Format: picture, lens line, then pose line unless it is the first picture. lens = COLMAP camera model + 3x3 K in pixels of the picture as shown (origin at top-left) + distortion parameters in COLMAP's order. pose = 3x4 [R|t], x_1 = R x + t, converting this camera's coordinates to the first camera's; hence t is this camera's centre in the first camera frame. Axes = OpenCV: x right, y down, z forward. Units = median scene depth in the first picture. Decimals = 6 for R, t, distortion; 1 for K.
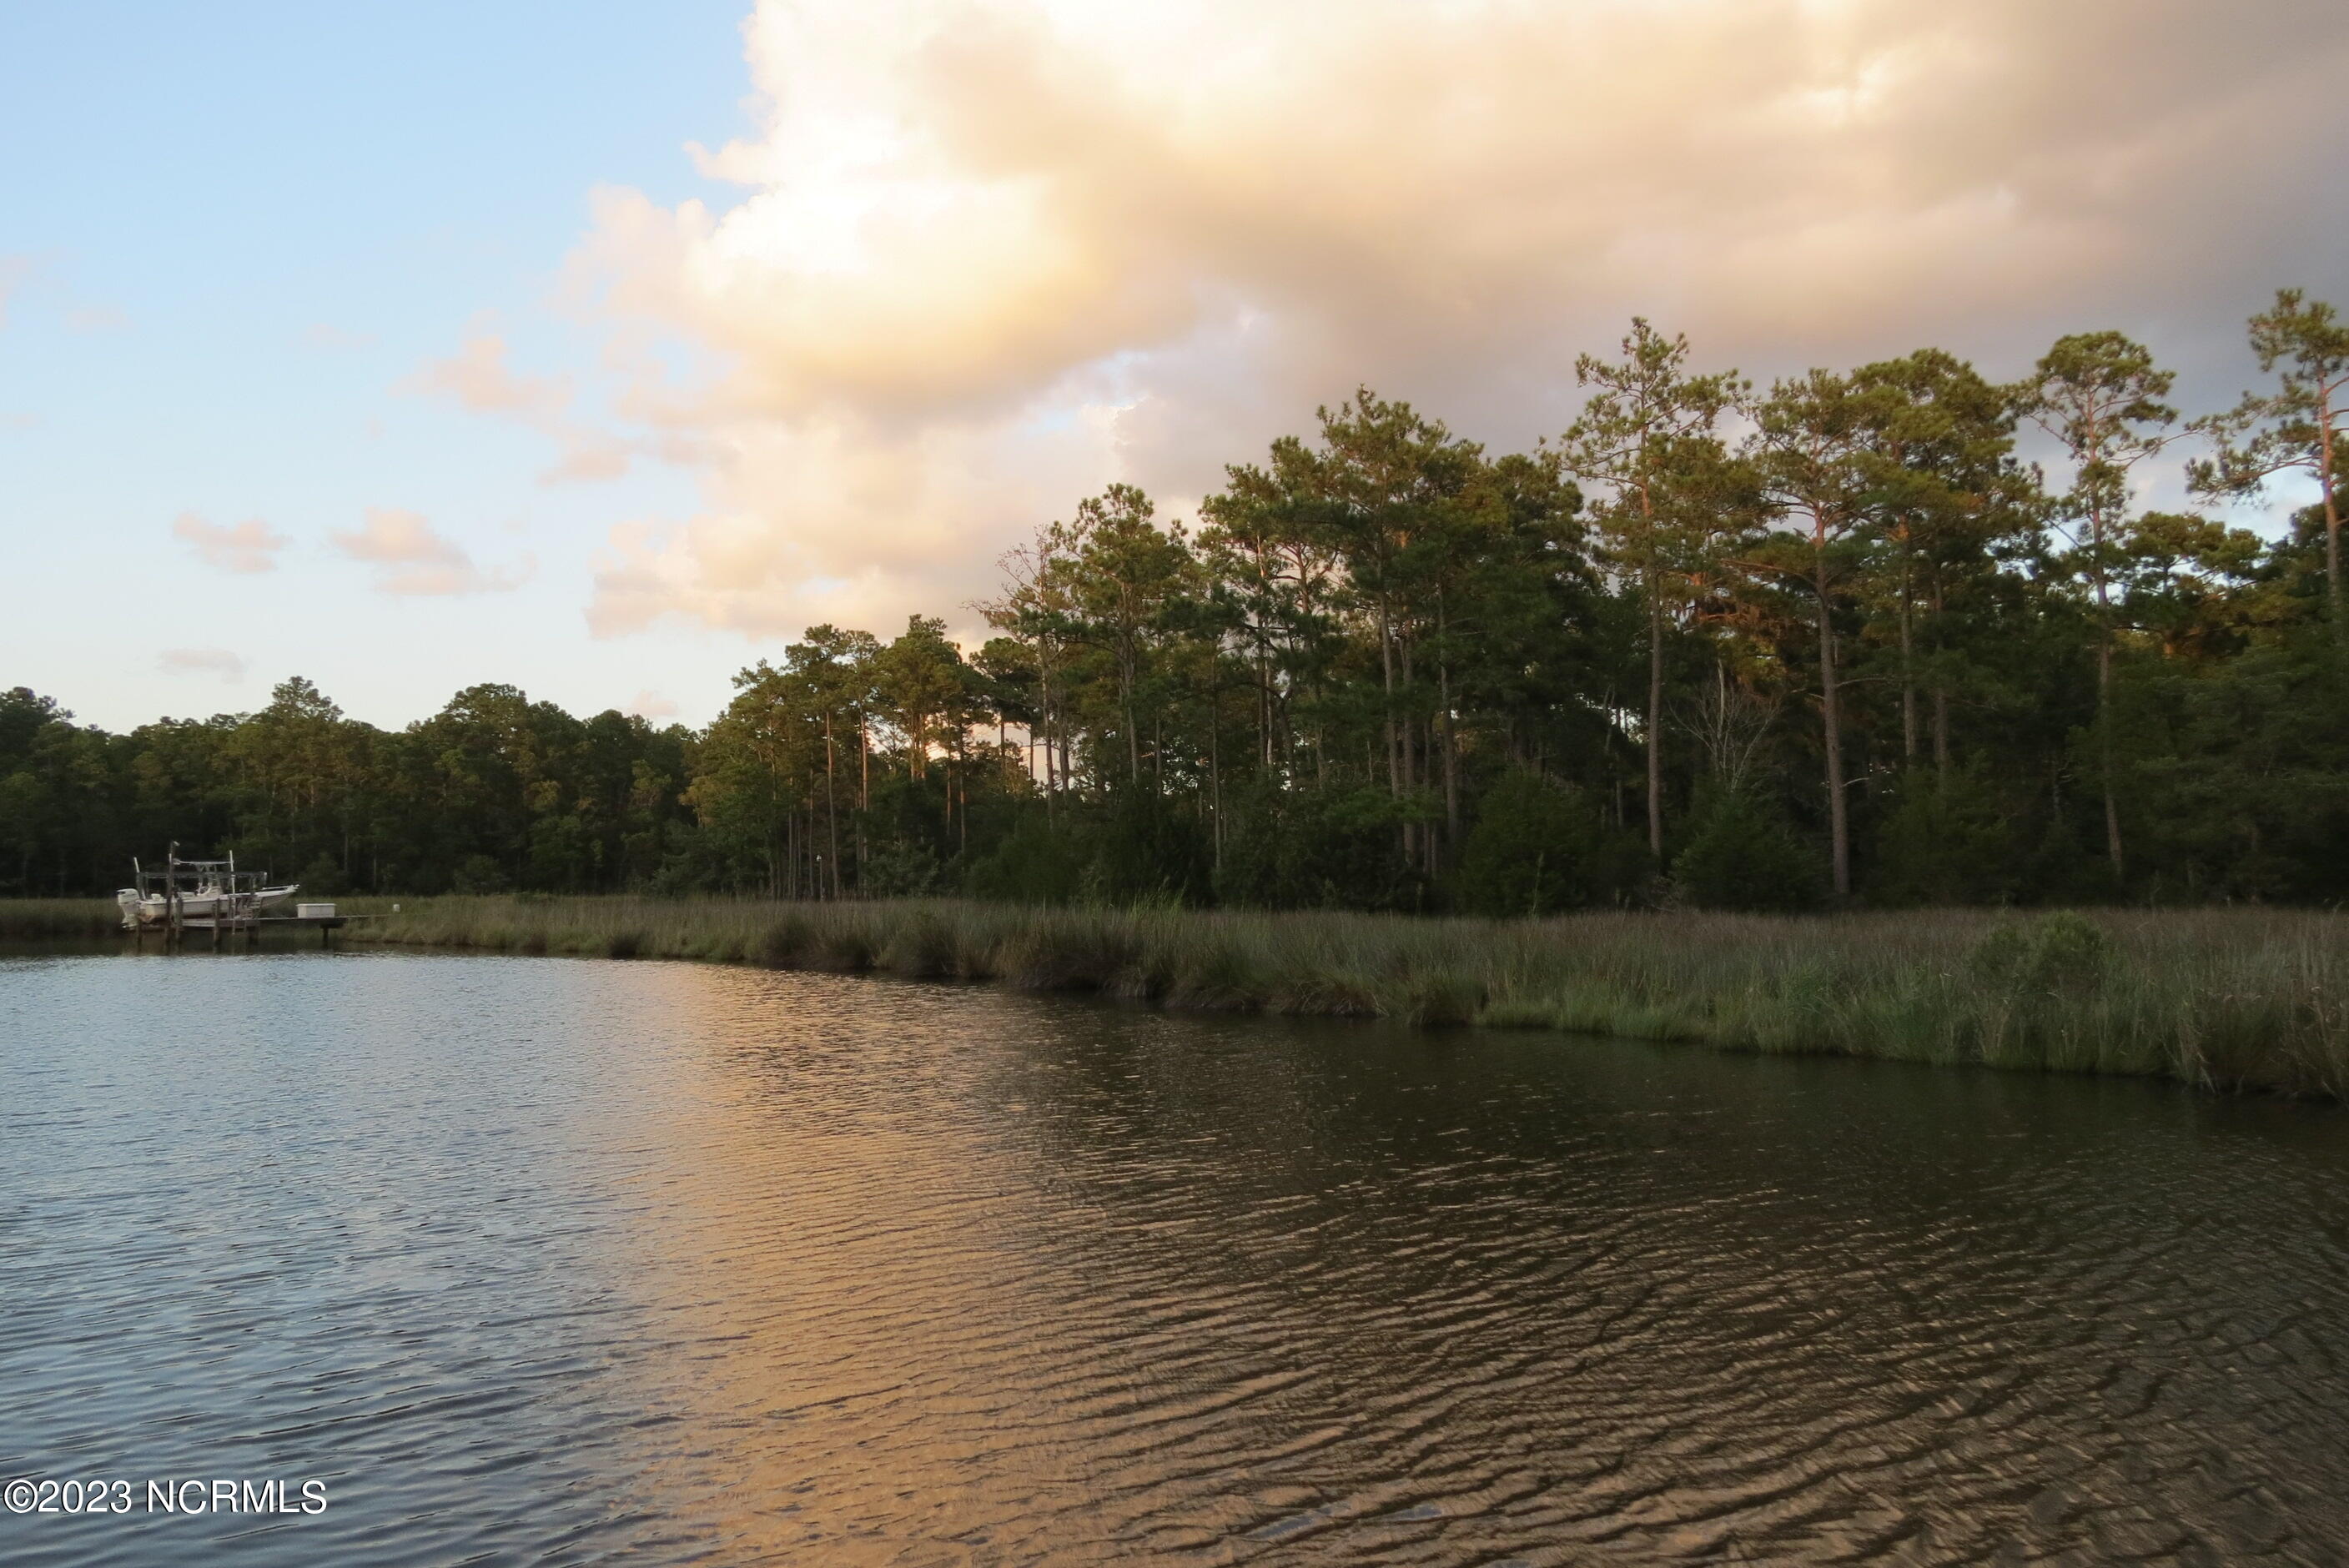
lens RADIAL K [[1771.5, 0, 1038.8], [0, 1771.5, 859.8], [0, 0, 1]] dist [-0.013108, -0.007776]
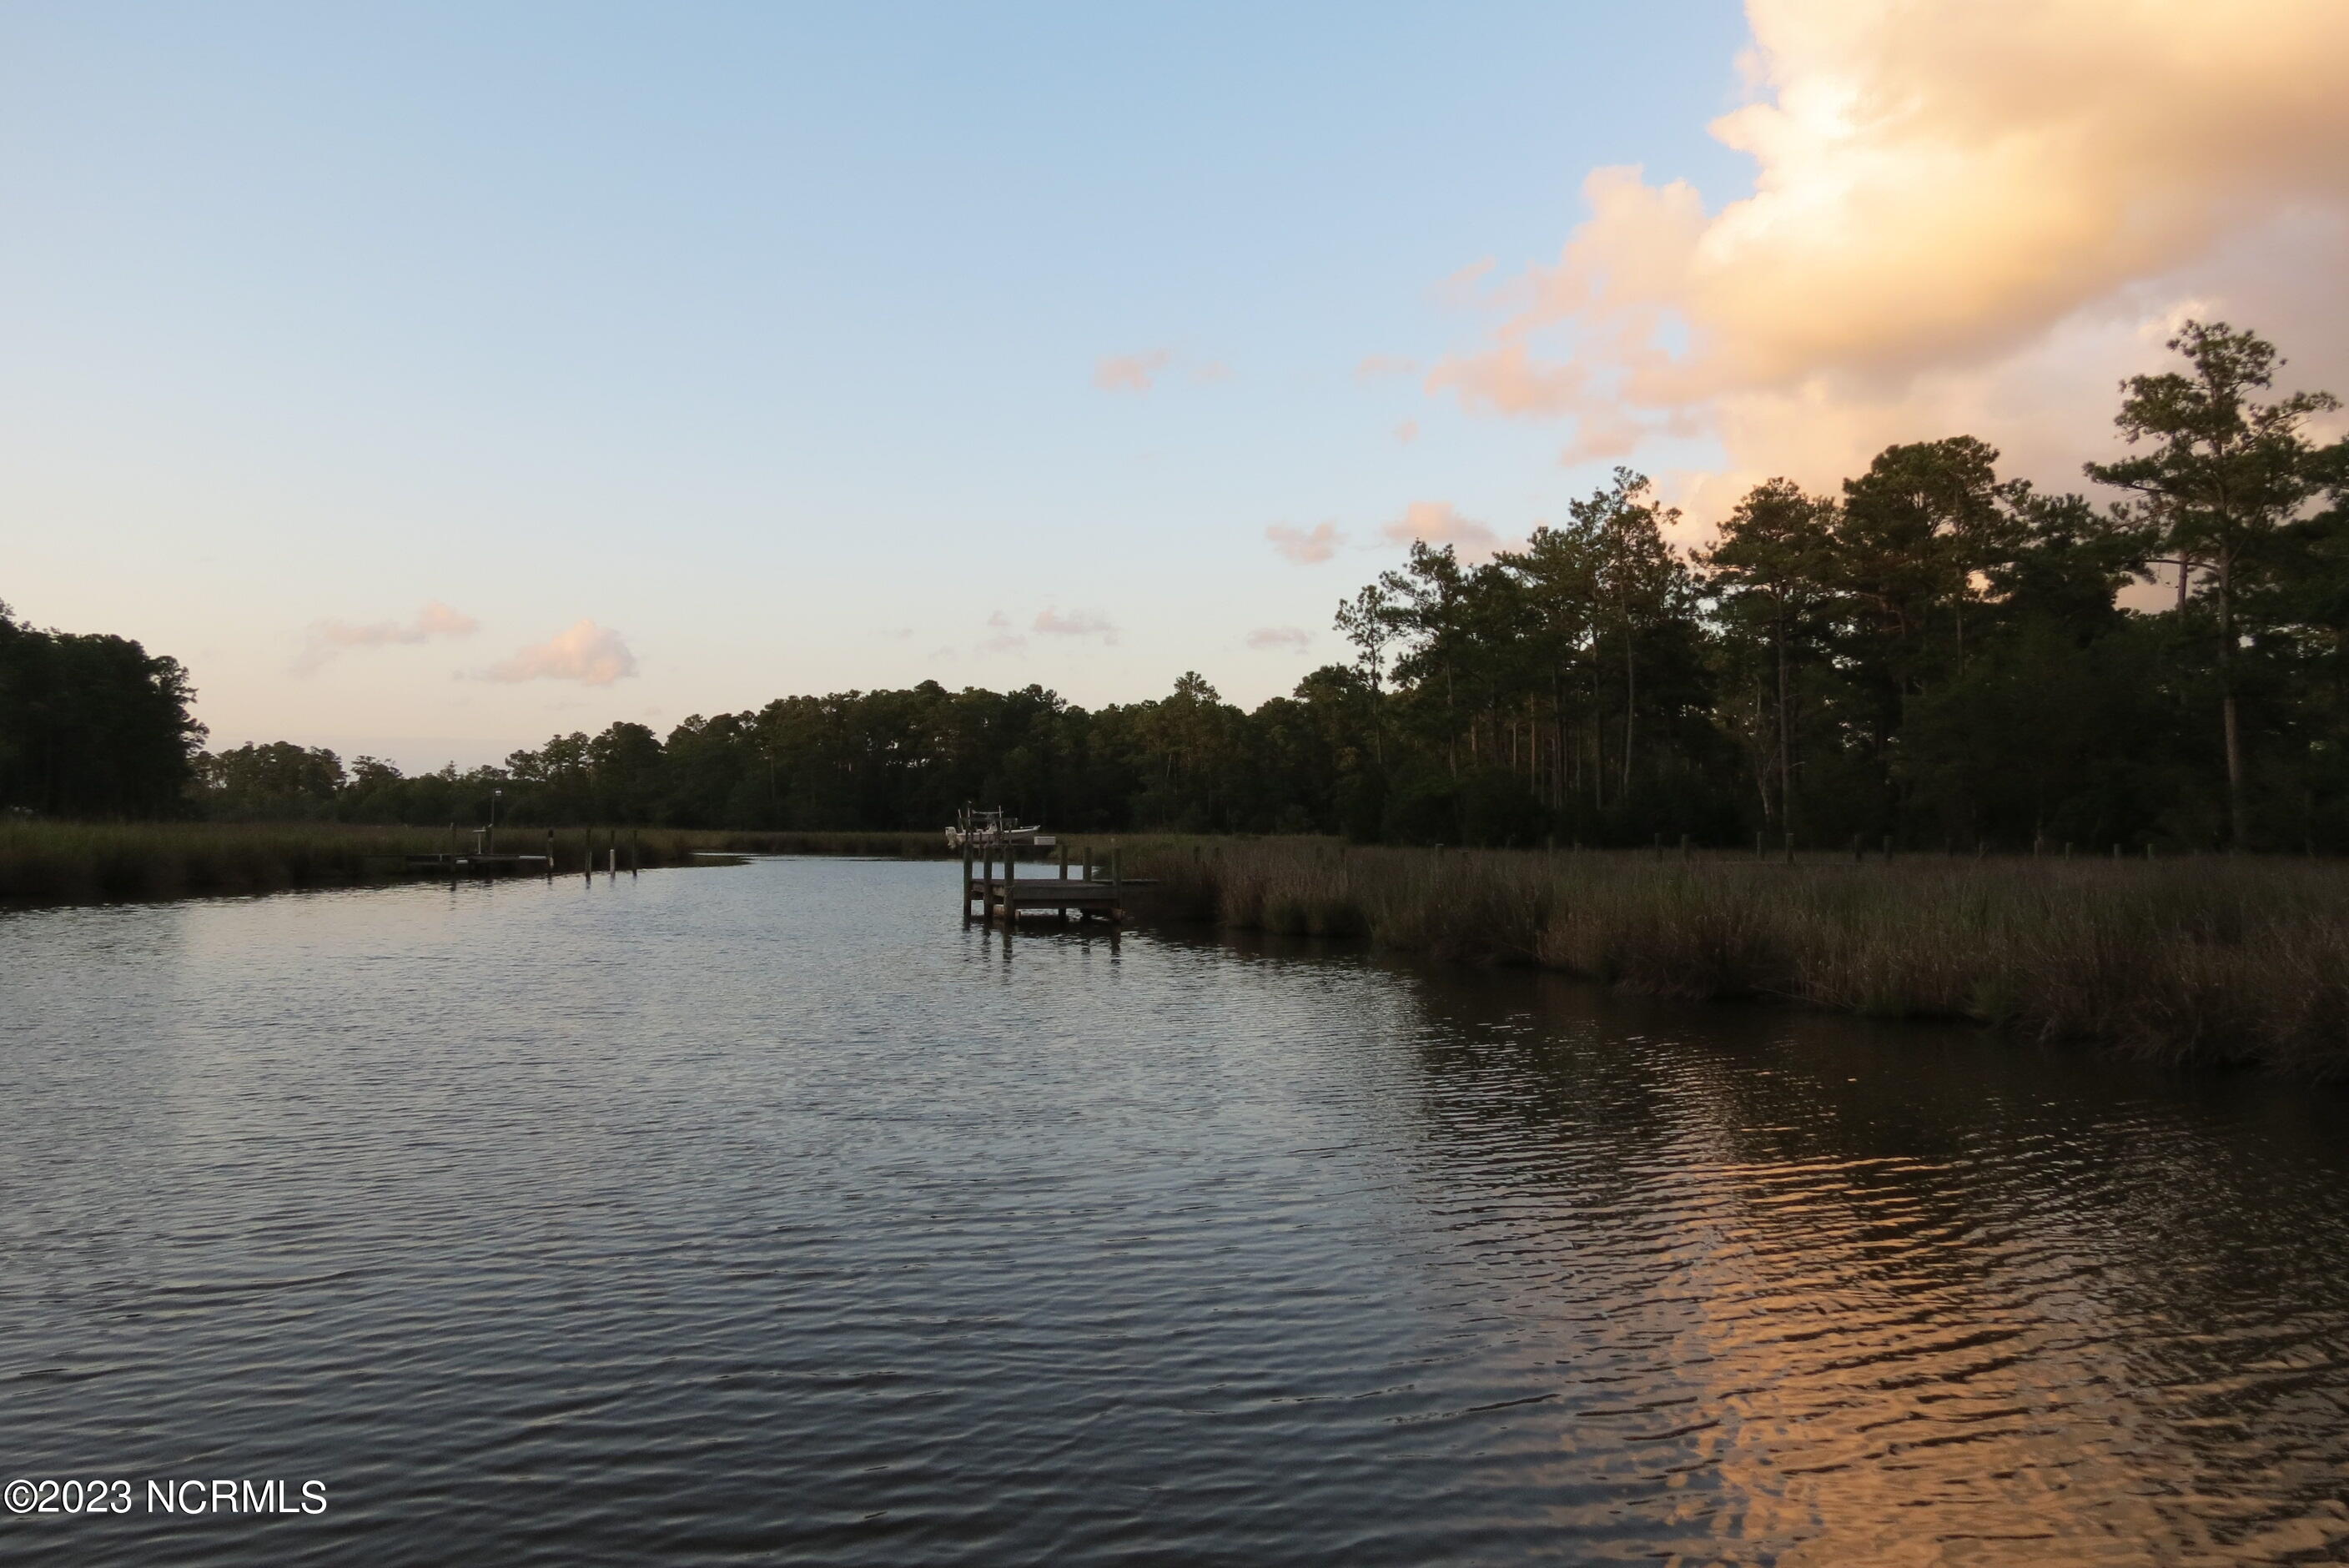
lens RADIAL K [[1771.5, 0, 1167.6], [0, 1771.5, 770.5], [0, 0, 1]] dist [-0.013108, -0.007776]
pose [[0.856420, -0.003651, -0.516266, 0.280784], [-0.006675, 0.999813, -0.018144, -0.003693], [0.516236, 0.018985, 0.856236, -0.180191]]
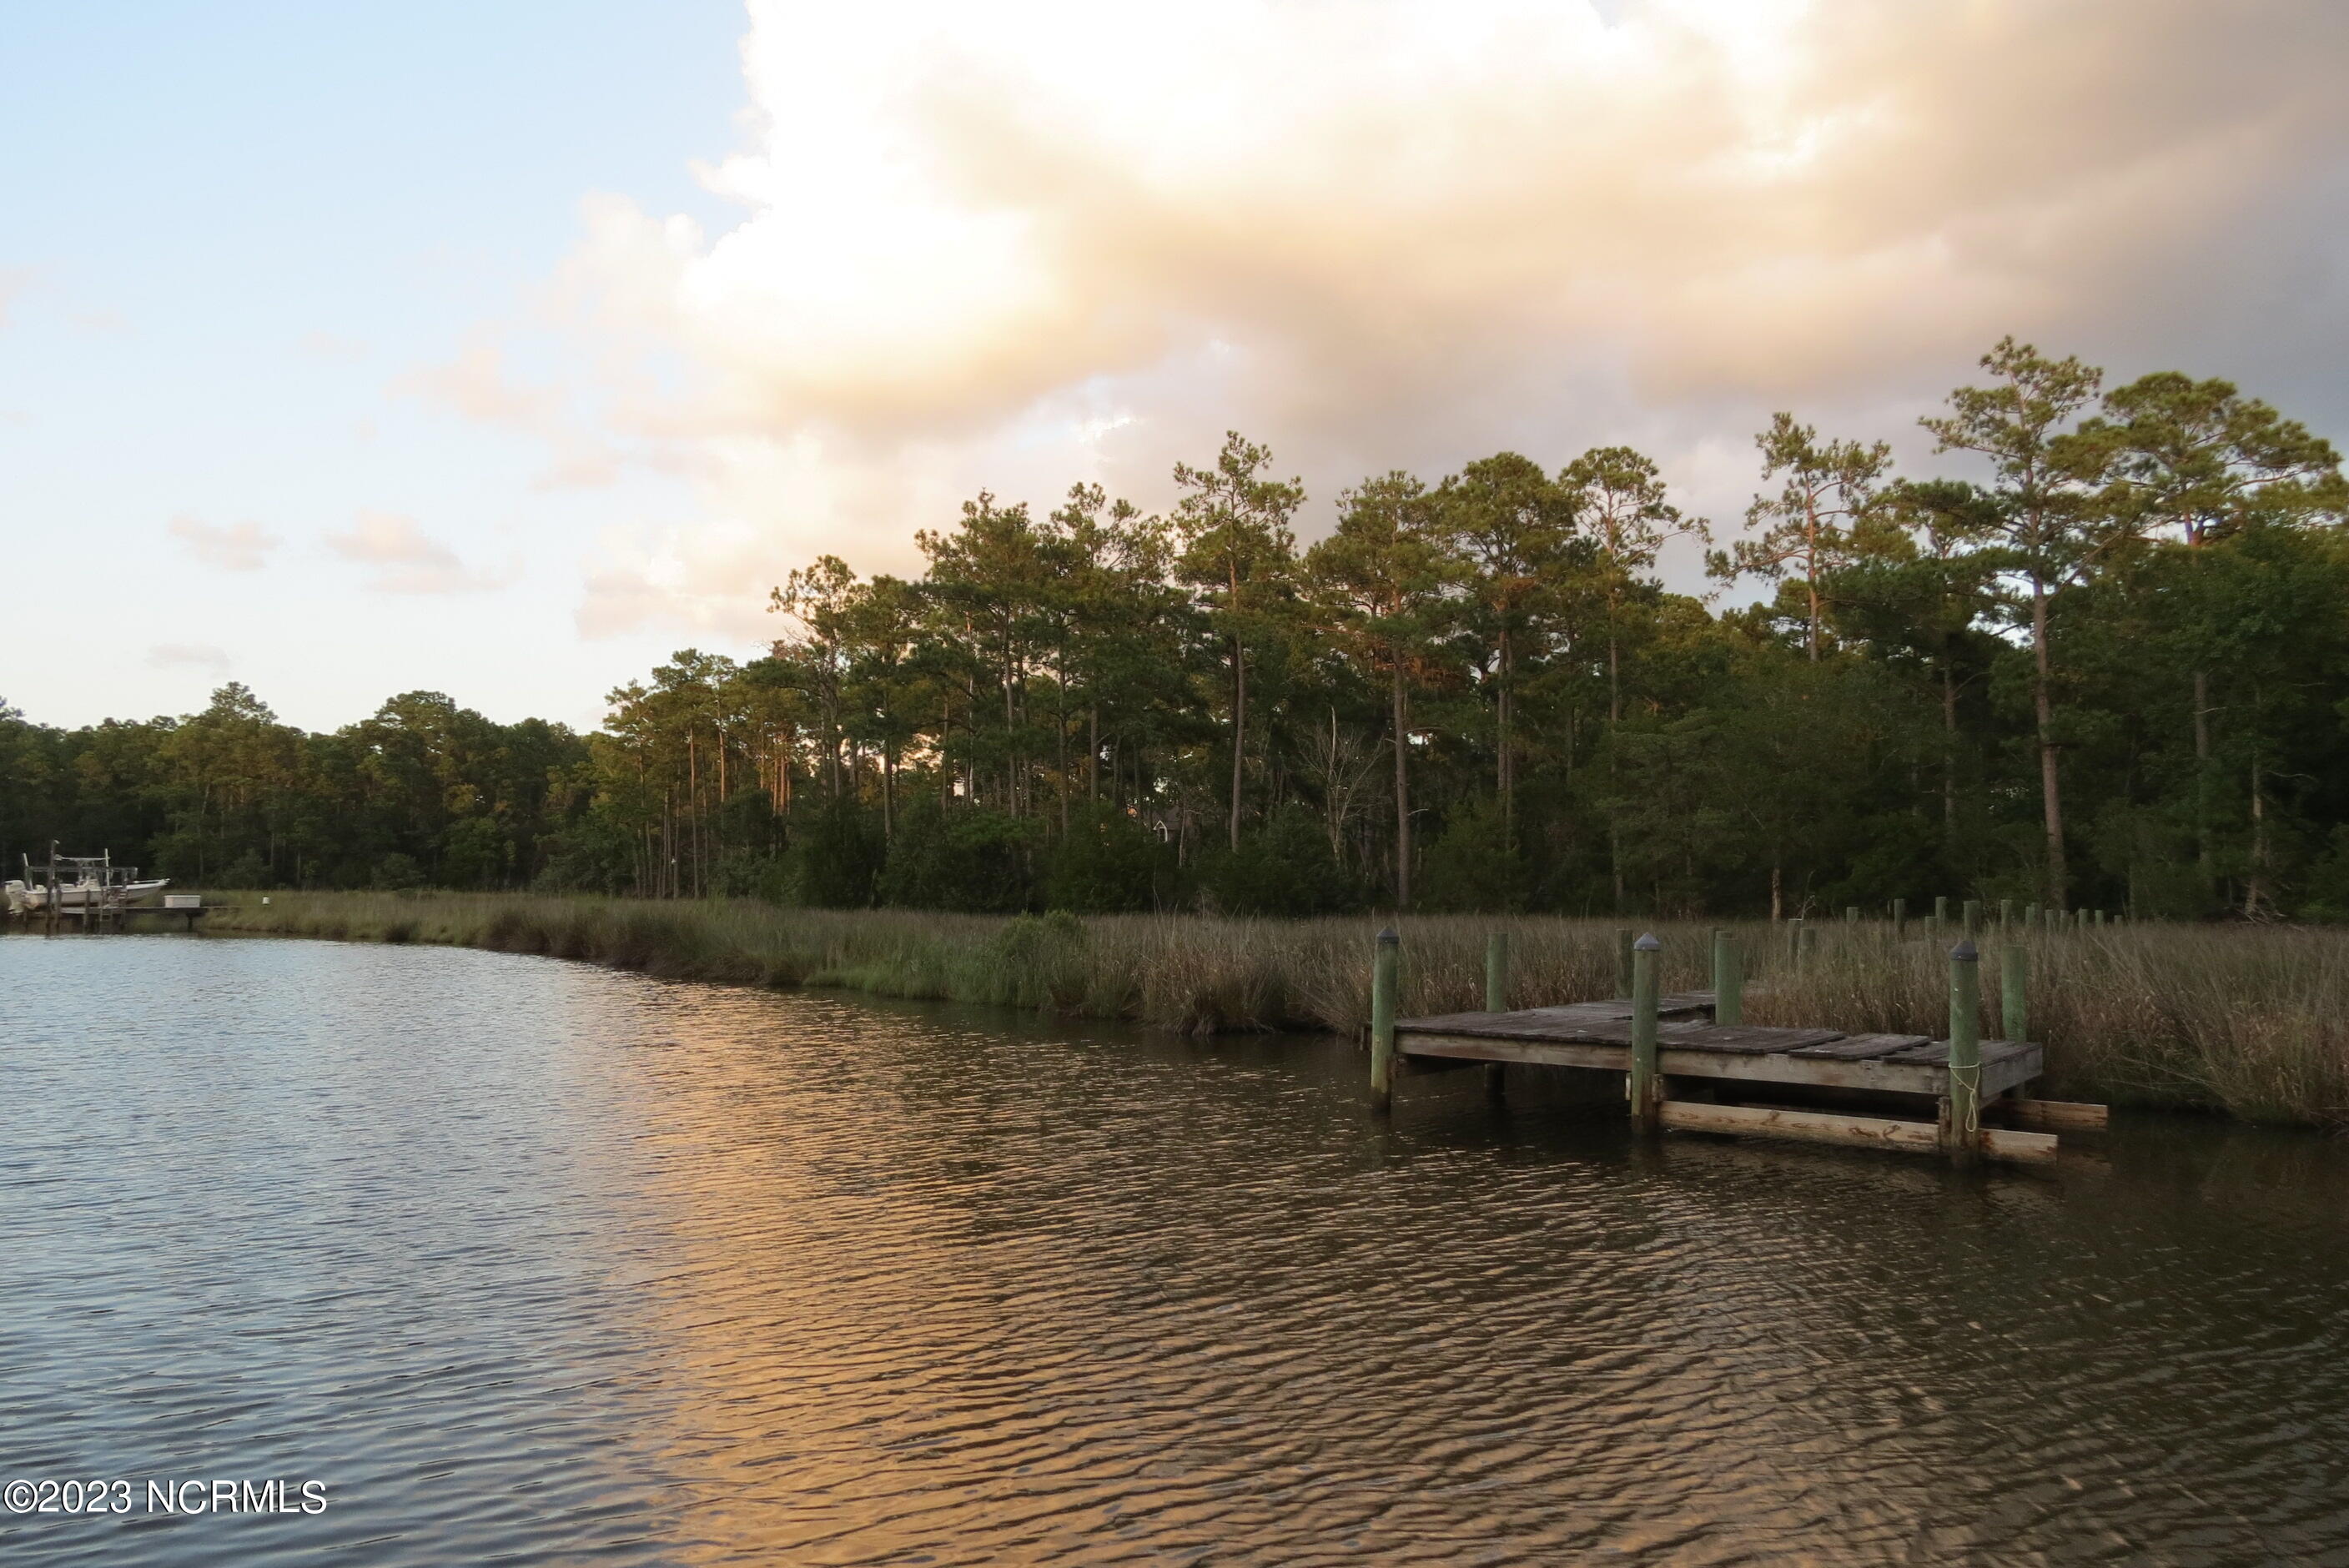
lens RADIAL K [[1771.5, 0, 1148.2], [0, 1771.5, 846.5], [0, 0, 1]] dist [-0.013108, -0.007776]
pose [[0.999110, 0.014313, 0.039681, 0.093818], [-0.013923, 0.999852, -0.010087, -0.002095], [-0.039819, 0.009525, 0.999162, -0.086022]]
